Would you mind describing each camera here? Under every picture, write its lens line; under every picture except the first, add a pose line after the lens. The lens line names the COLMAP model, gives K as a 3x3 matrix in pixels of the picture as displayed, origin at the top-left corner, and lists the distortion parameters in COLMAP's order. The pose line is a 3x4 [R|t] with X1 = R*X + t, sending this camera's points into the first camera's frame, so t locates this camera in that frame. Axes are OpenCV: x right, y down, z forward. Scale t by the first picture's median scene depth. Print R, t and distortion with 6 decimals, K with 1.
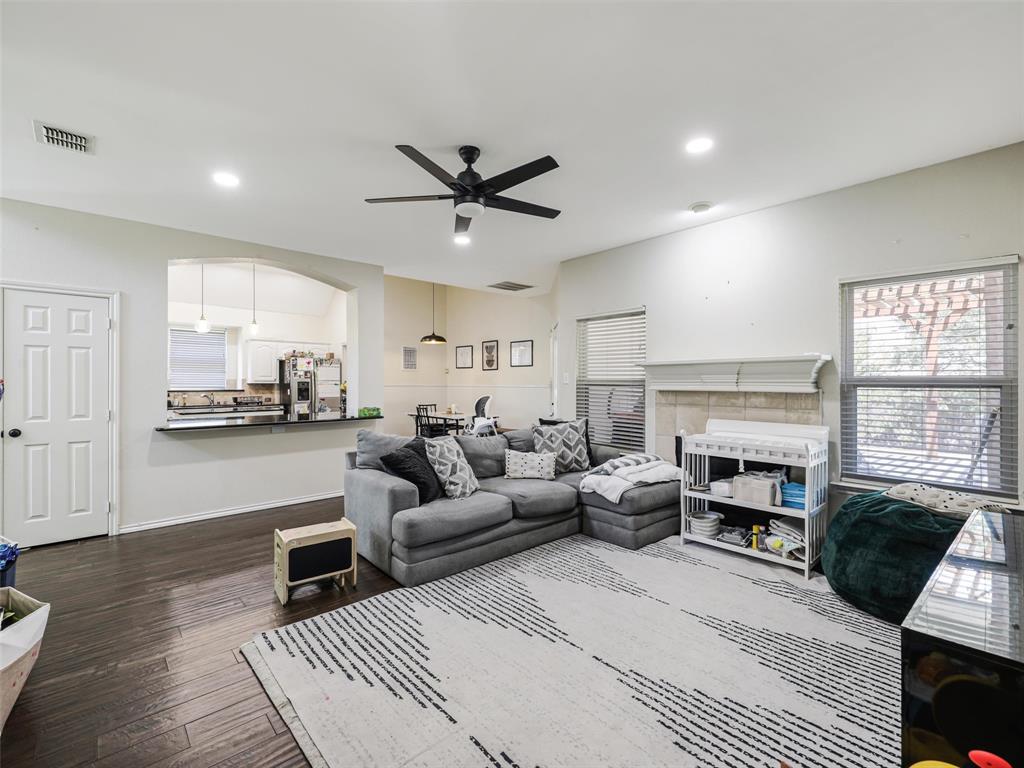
lens RADIAL K [[457.4, 0, 512.0], [0, 457.4, 384.0], [0, 0, 1]] dist [-0.000387, -0.000194]
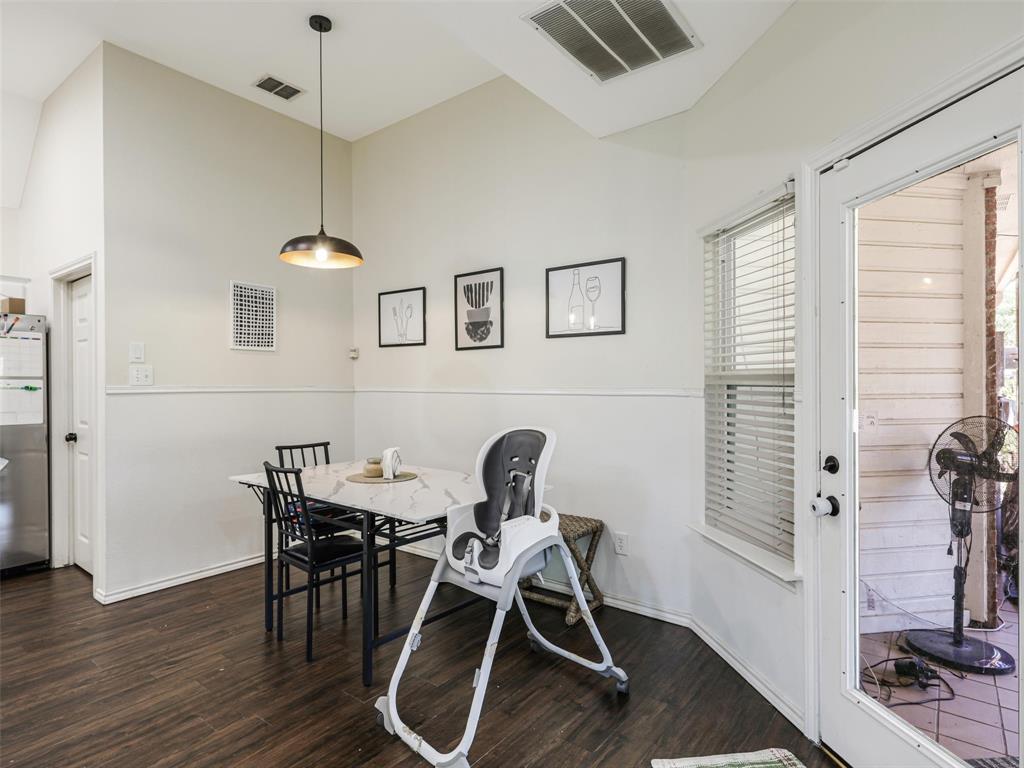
lens RADIAL K [[541.4, 0, 517.1], [0, 541.4, 392.3], [0, 0, 1]] dist [0.005516, 0.000681]
pose [[0.982283, -0.002262, 0.187392, -0.155251], [0.000692, 0.999964, 0.008440, 0.002578], [-0.187404, -0.008161, 0.982249, 0.859277]]
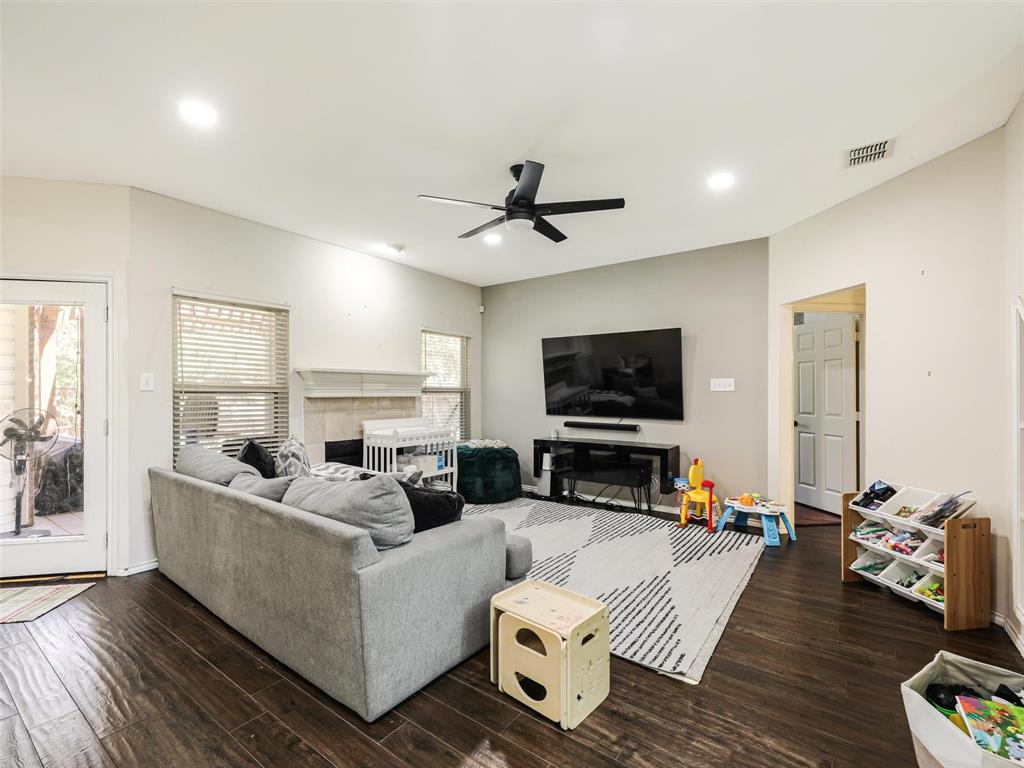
lens RADIAL K [[457.4, 0, 512.0], [0, 457.4, 384.0], [0, 0, 1]] dist [-0.000387, -0.000194]
pose [[-0.199924, 0.016506, 0.979672, -0.570702], [0.001082, 0.999861, -0.016626, 0.001806], [-0.979811, -0.002264, -0.199914, 0.622884]]
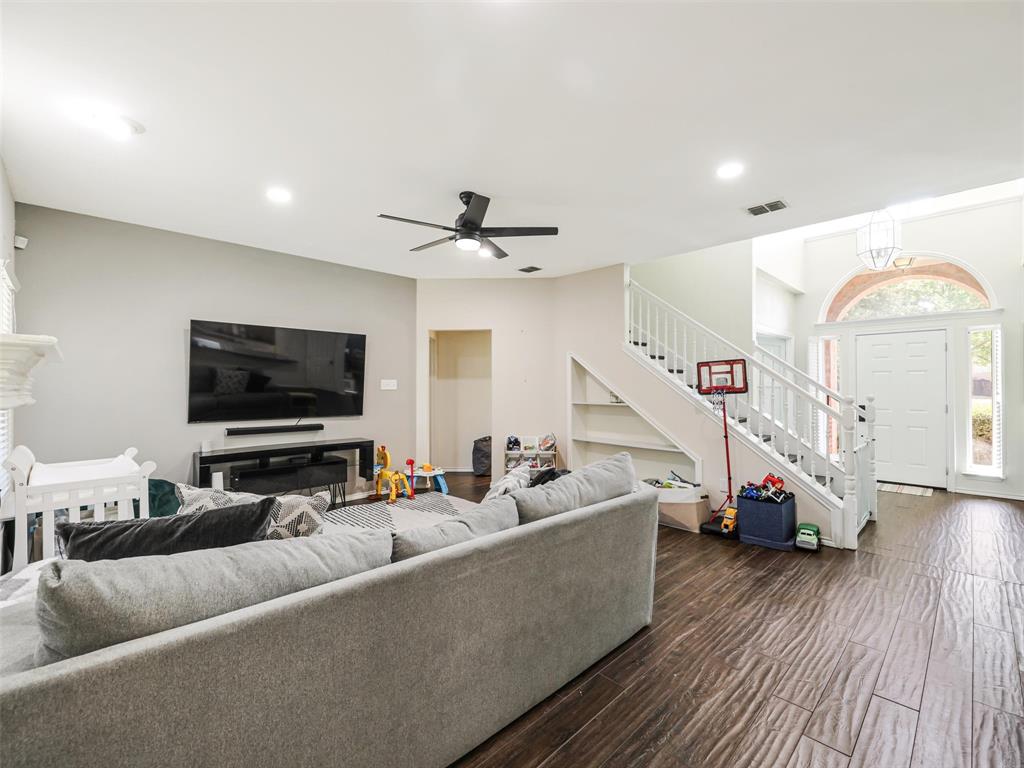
lens RADIAL K [[438.7, 0, 512.0], [0, 438.7, 384.0], [0, 0, 1]] dist [0.016924, -0.000023]
pose [[-0.999803, 0.004476, -0.019315, -0.079539], [0.004643, 0.999952, -0.008585, -0.002214], [0.019276, -0.008673, -0.999777, 1.104779]]
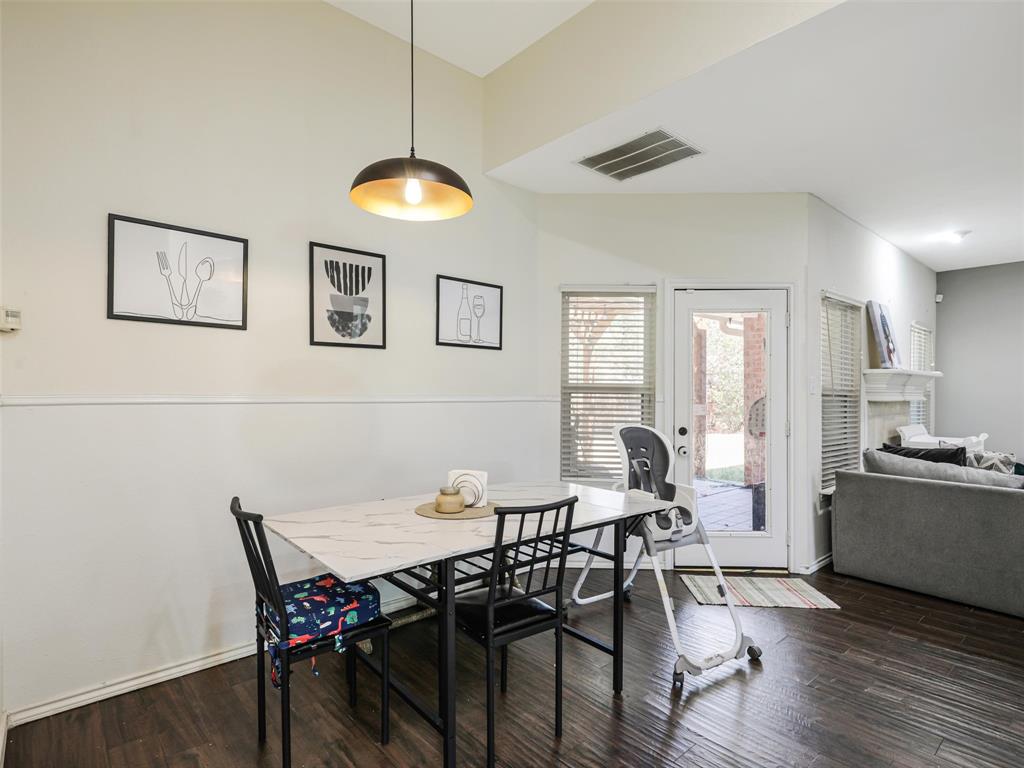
lens RADIAL K [[541.4, 0, 517.1], [0, 541.4, 392.3], [0, 0, 1]] dist [0.005516, 0.000681]
pose [[0.020764, -0.005460, 0.999769, -0.617791], [-0.005430, 0.999970, 0.005574, -0.004929], [-0.999770, -0.005544, 0.020734, 1.365480]]
